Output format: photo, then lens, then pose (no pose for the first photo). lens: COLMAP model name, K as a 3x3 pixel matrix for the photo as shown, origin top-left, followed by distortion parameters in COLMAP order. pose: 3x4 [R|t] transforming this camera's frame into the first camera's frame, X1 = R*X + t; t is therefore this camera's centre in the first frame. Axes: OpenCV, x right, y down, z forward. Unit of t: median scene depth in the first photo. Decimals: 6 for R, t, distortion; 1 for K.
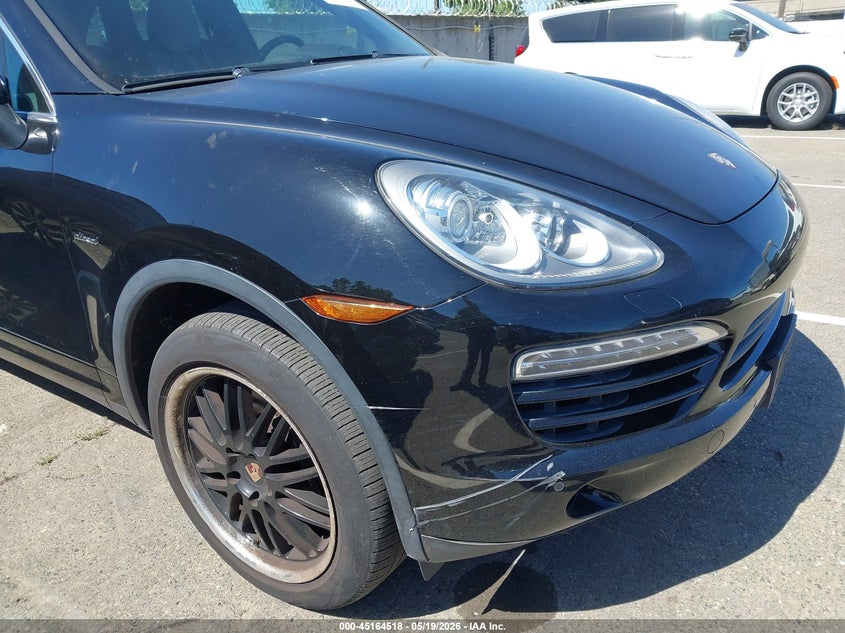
lens RADIAL K [[696.1, 0, 408.0], [0, 696.1, 317.4], [0, 0, 1]] dist [0.093937, -0.200571]
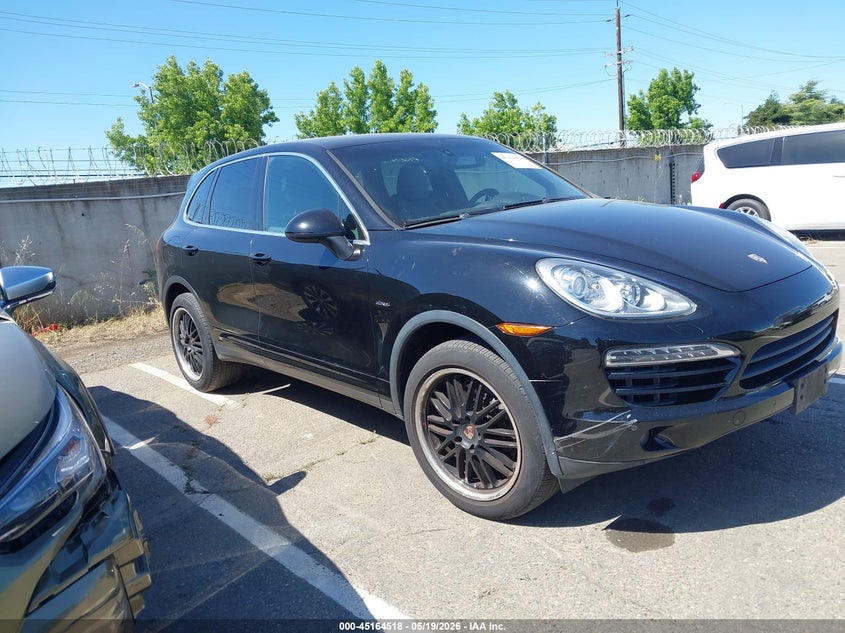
lens RADIAL K [[696.1, 0, 408.0], [0, 696.1, 317.4], [0, 0, 1]] dist [0.093937, -0.200571]
pose [[0.965924, 0.005834, -0.258761, 0.108998], [-0.049399, 0.985524, -0.162180, 0.265304], [0.254069, 0.169436, 0.952229, -0.902965]]
